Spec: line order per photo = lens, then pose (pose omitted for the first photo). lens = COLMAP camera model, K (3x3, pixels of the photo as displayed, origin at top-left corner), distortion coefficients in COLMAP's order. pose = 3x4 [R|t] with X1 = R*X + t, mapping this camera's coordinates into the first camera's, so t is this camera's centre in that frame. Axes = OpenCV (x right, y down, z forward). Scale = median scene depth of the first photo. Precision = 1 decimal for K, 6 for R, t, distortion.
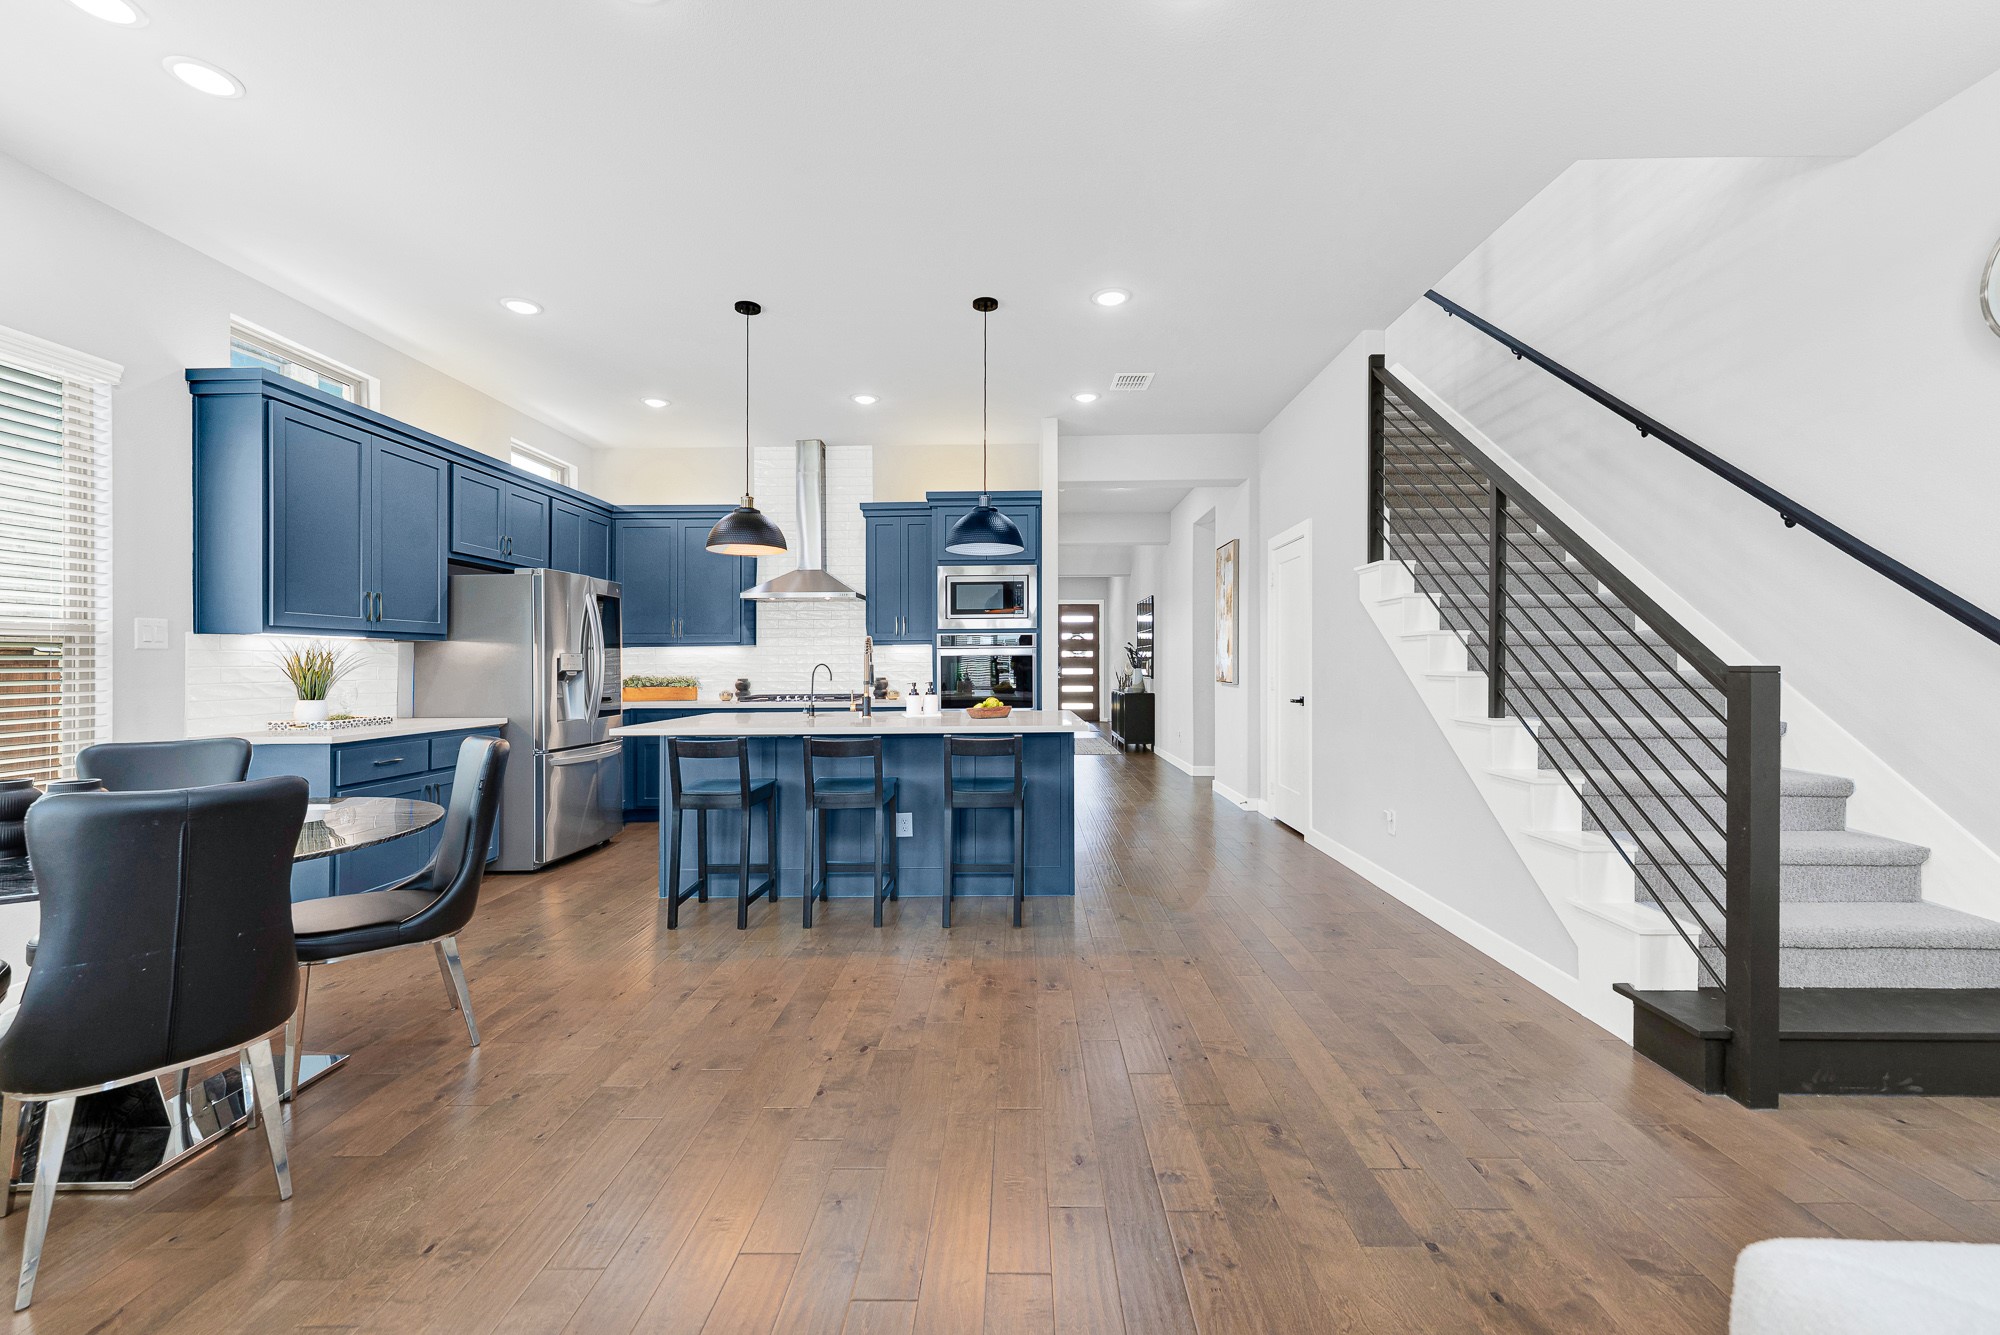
lens RADIAL K [[811.3, 0, 991.3], [0, 811.3, 663.9], [0, 0, 1]] dist [-0.001287, -0.000215]
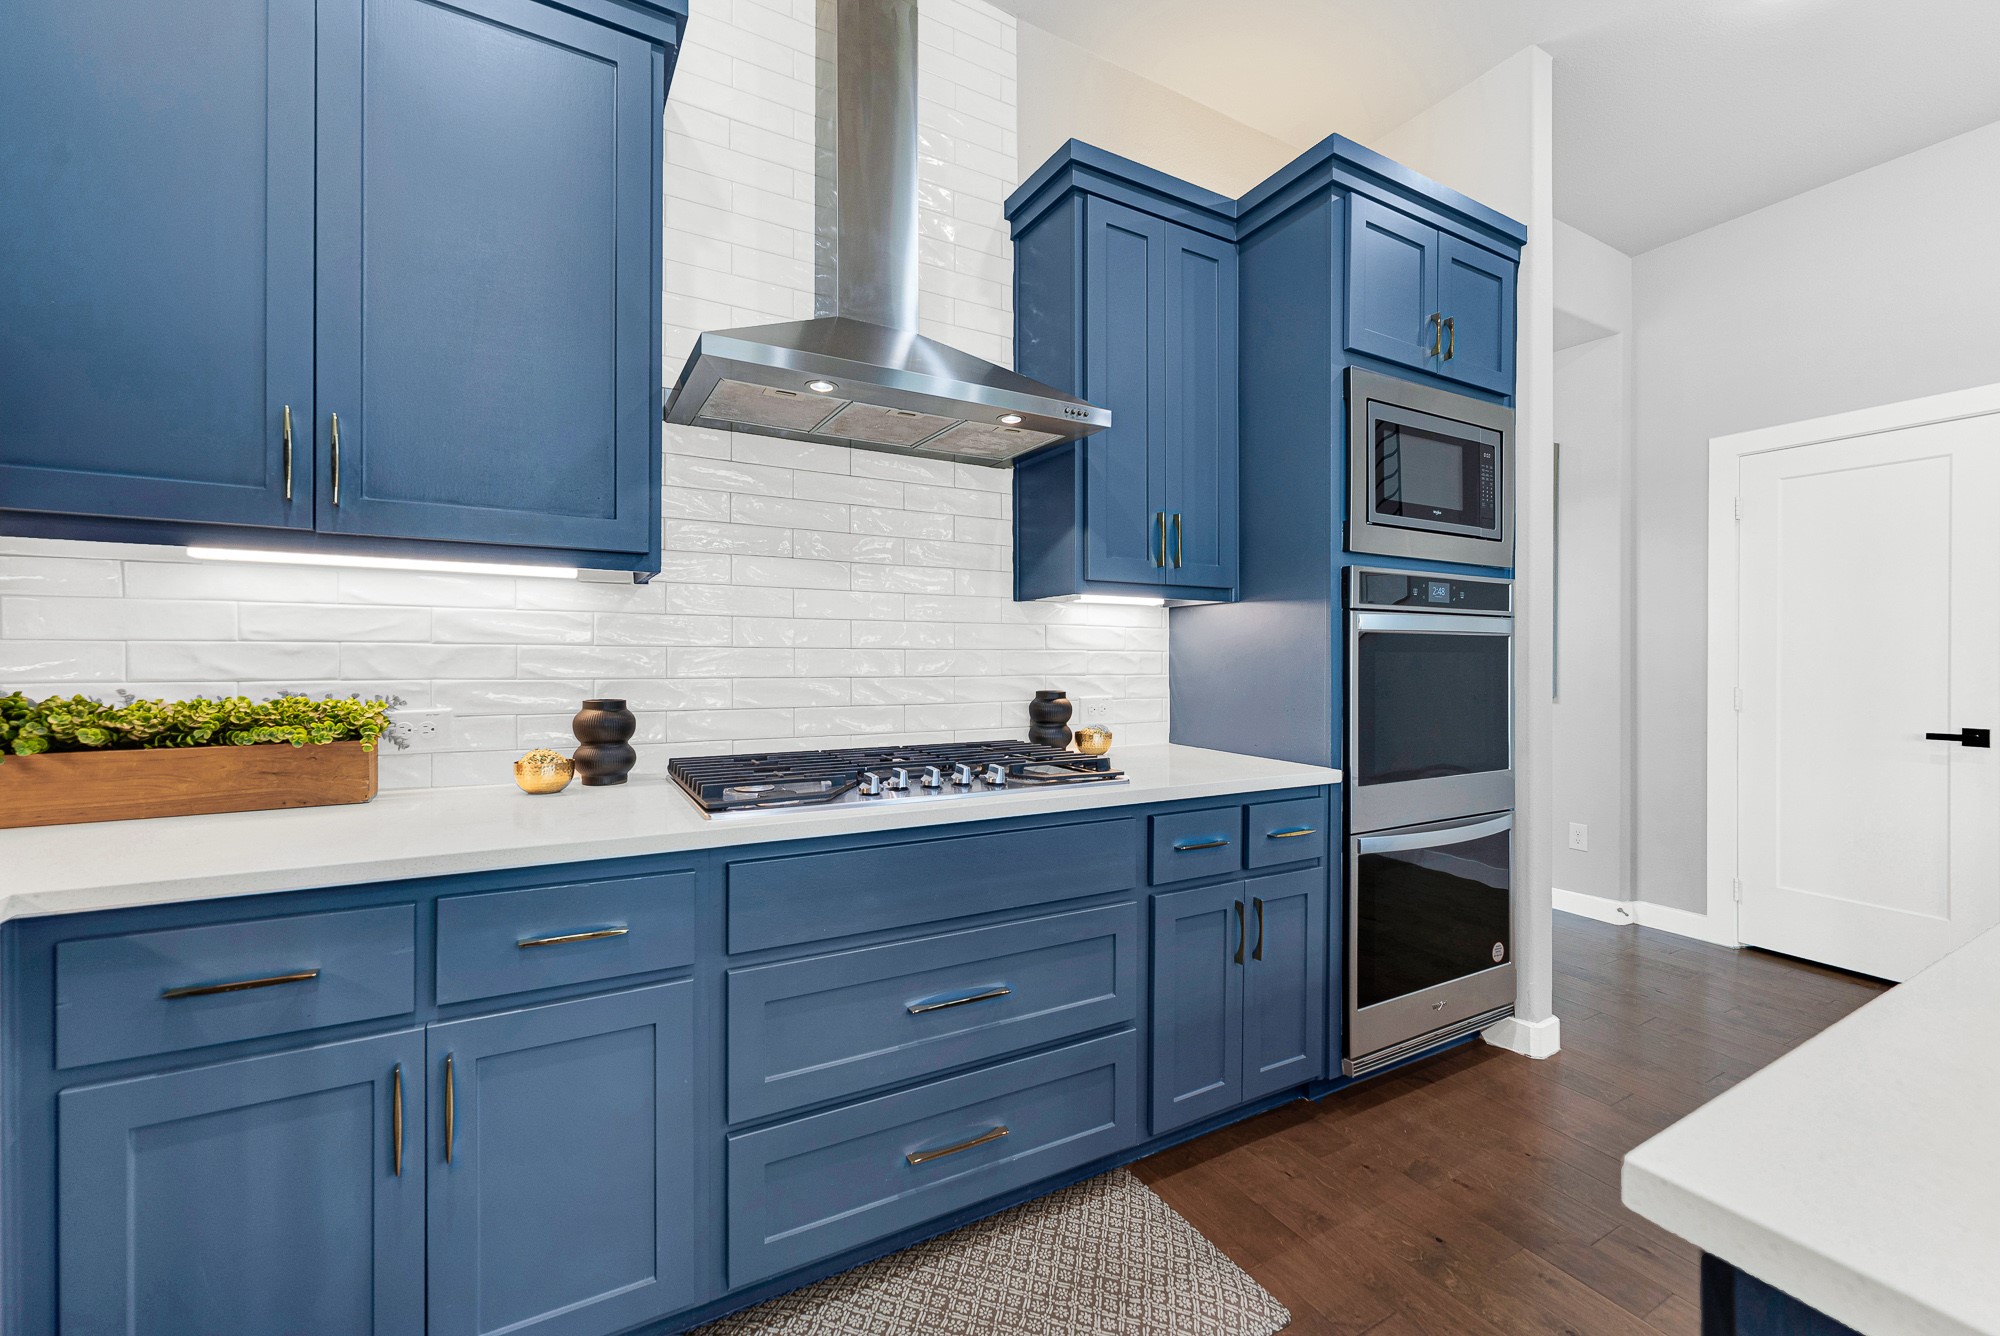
lens RADIAL K [[811.3, 0, 992.4], [0, 811.3, 662.2], [0, 0, 1]] dist [-0.001287, -0.000215]
pose [[0.860472, 0.009219, 0.509414, -0.370863], [-0.011382, 0.999935, 0.001131, 0.004641], [-0.509370, -0.006771, 0.860521, 0.798487]]
